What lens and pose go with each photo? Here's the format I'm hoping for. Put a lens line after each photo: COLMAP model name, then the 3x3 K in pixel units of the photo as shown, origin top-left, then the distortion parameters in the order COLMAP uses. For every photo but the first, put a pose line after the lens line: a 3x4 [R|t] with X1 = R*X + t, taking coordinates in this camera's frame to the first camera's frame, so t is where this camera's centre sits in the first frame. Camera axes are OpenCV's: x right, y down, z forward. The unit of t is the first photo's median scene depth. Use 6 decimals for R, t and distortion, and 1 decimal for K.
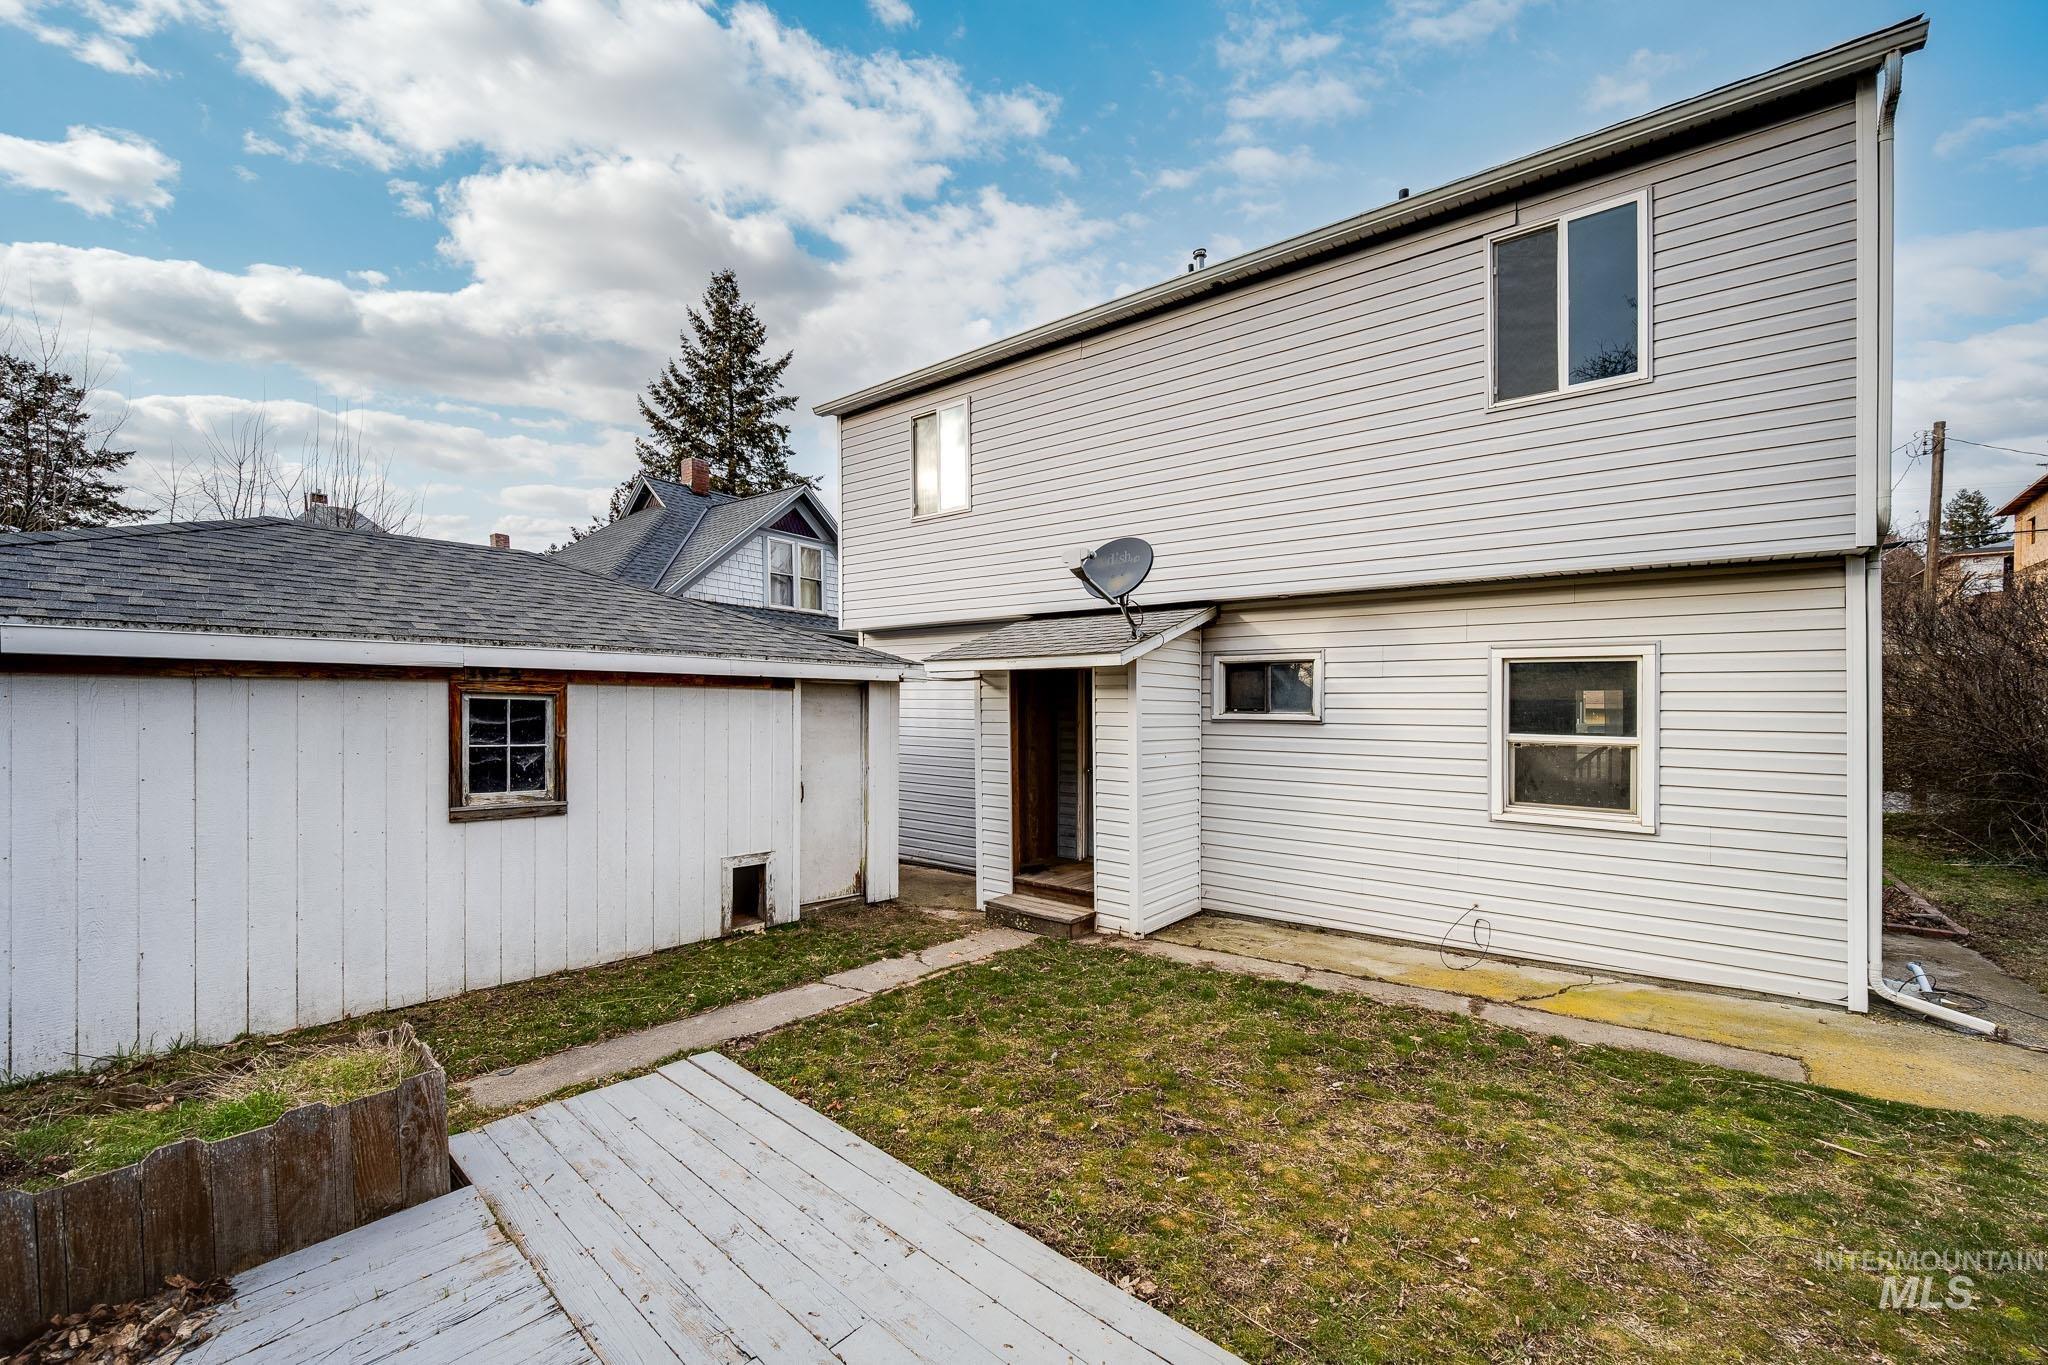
lens RADIAL K [[820.2, 0, 1004.1], [0, 820.2, 683.8], [0, 0, 1]] dist [-0.000423, -0.000061]
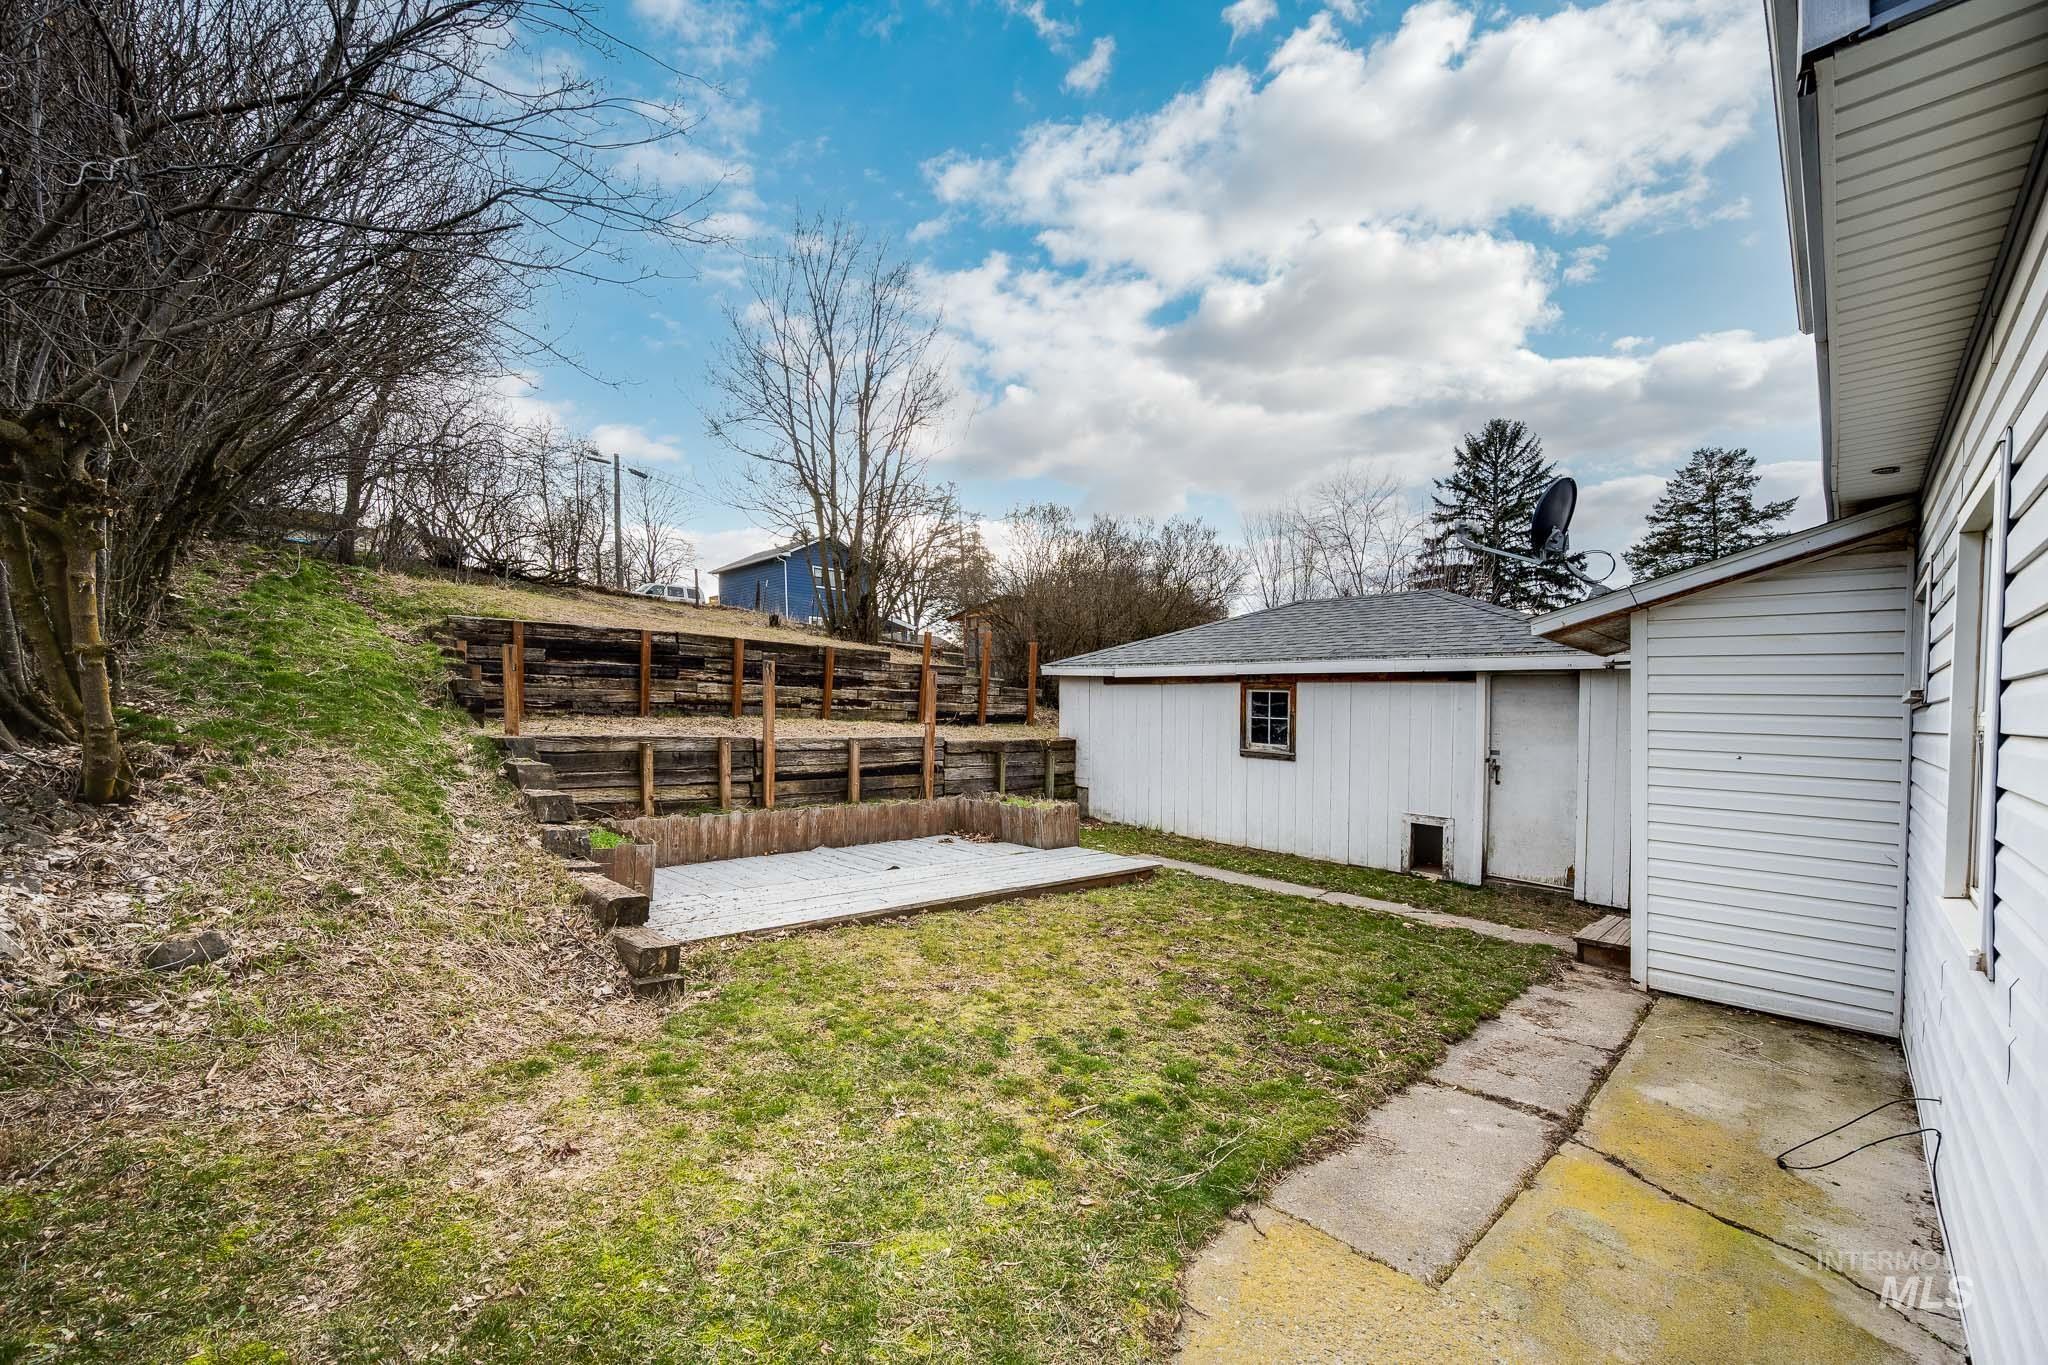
lens RADIAL K [[794.9, 0, 1028.1], [0, 794.9, 740.0], [0, 0, 1]] dist [-0.000206, -0.000013]
pose [[-0.070179, 0.031788, -0.997028, 1.124949], [0.003378, 0.999494, 0.031629, 0.065079], [0.997529, -0.001149, -0.070251, 0.585685]]
